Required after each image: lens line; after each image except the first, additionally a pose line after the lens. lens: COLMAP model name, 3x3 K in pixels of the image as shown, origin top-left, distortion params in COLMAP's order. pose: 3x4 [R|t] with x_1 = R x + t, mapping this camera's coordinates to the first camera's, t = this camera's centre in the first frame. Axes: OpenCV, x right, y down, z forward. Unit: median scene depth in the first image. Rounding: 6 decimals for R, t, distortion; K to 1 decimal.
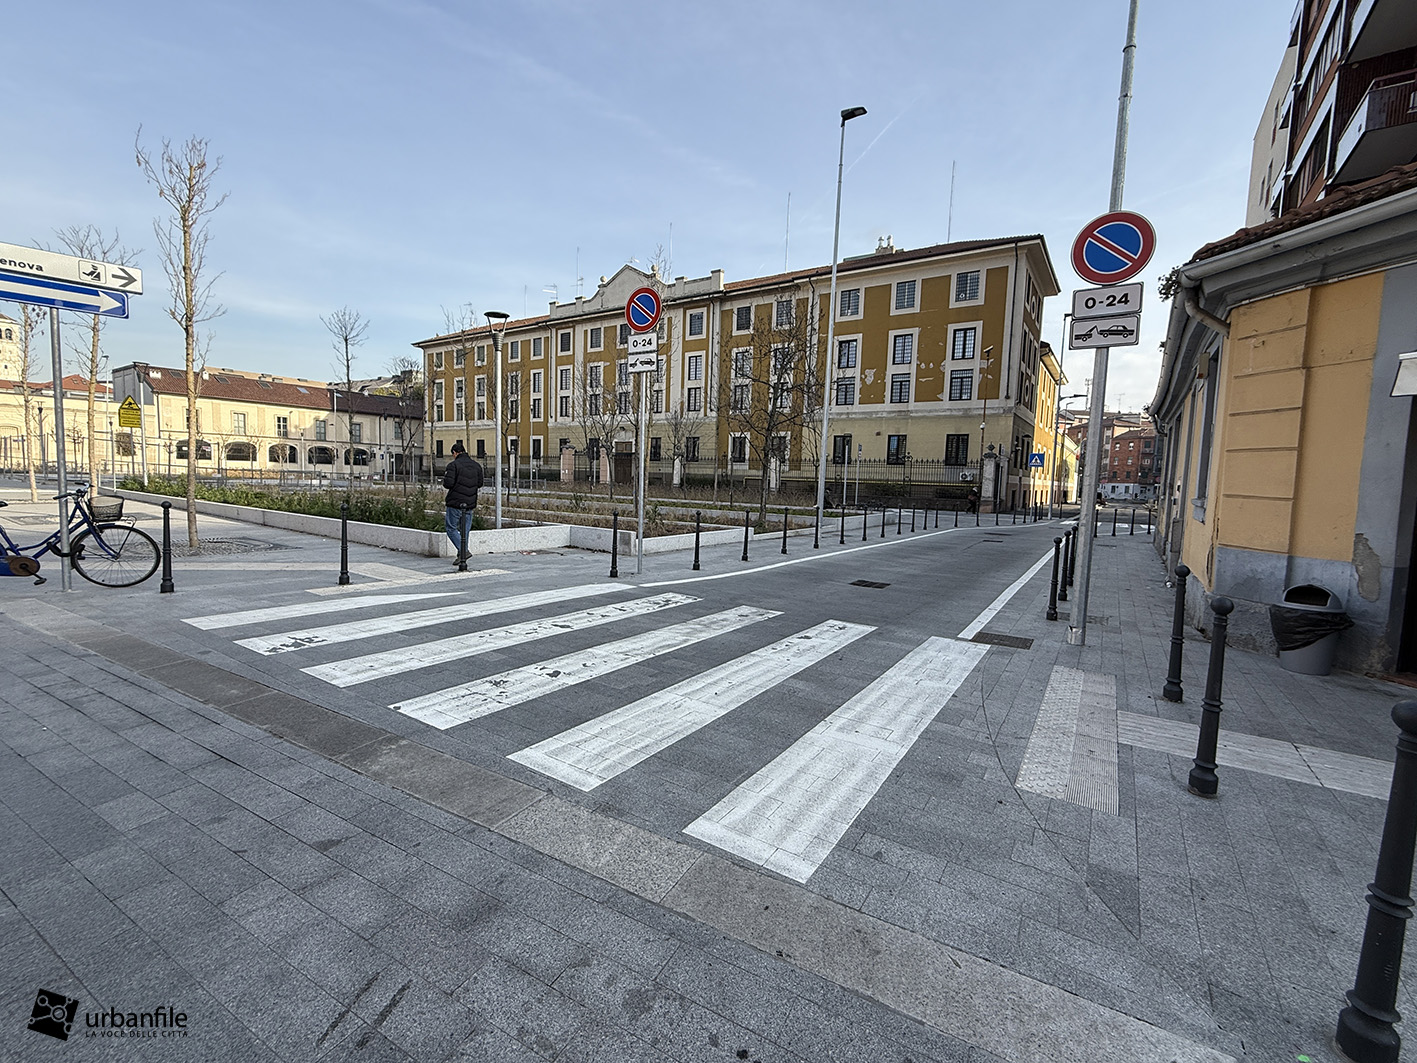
lens RADIAL K [[607.2, 0, 708.0], [0, 607.2, 528.3], [0, 0, 1]] dist [0.001123, -0.000786]
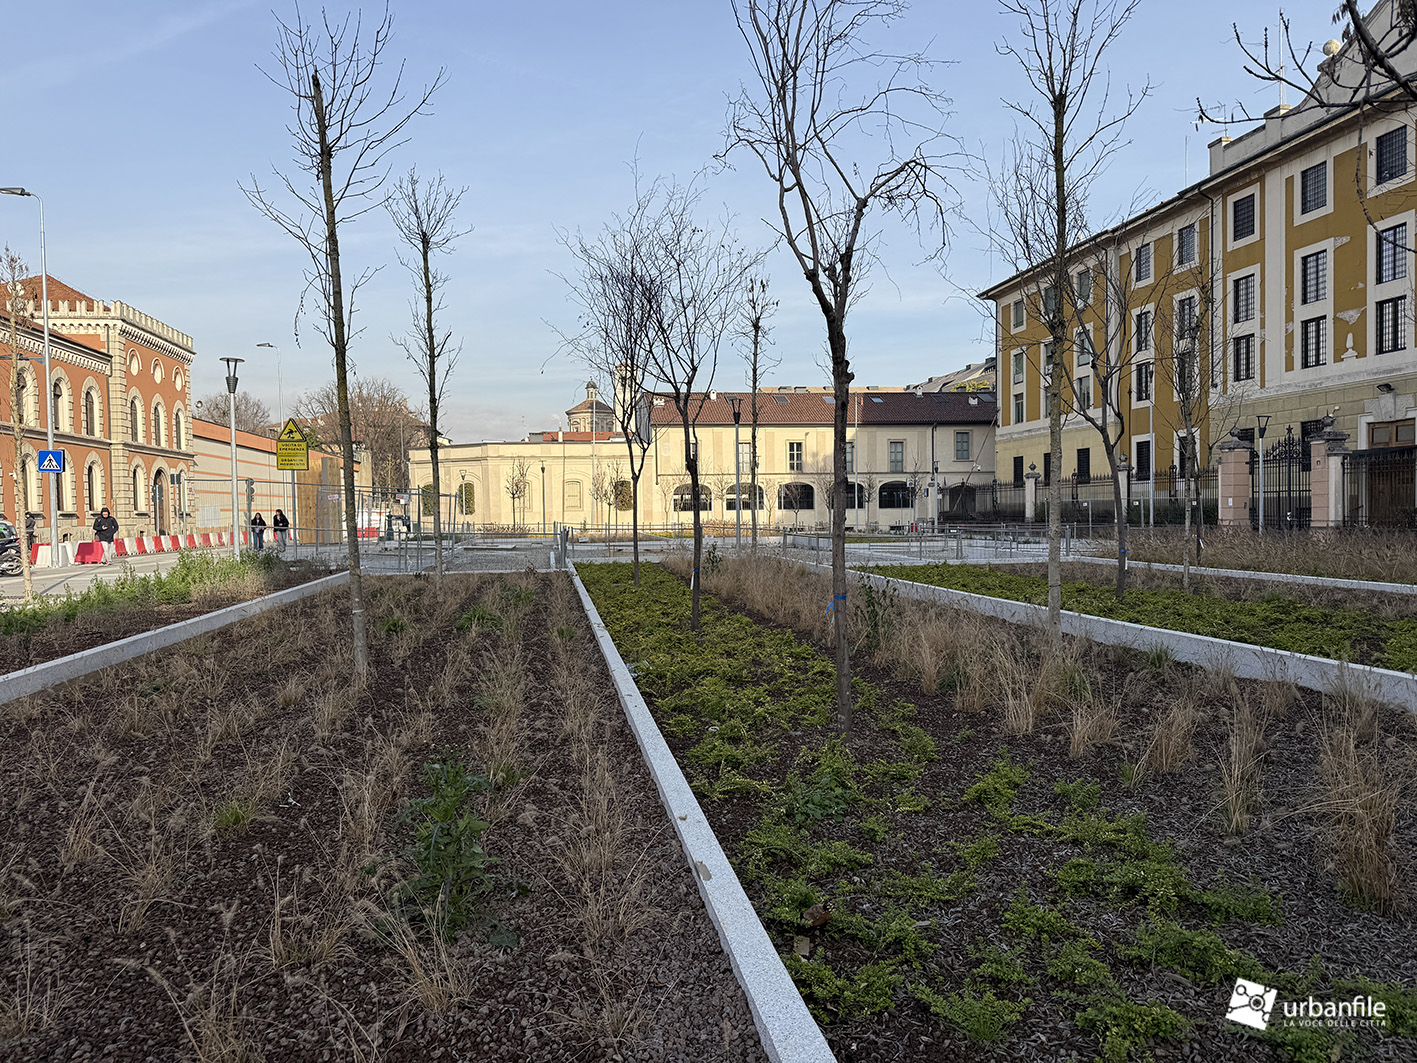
lens RADIAL K [[1001.8, 0, 708.2], [0, 1001.8, 528.6], [0, 0, 1]] dist [0.115162, -0.105774]
pose [[0.688902, -0.030968, -0.724193, 0.041085], [-0.023611, 0.997598, -0.065120, -0.015108], [0.724470, 0.061961, 0.686516, 0.200933]]
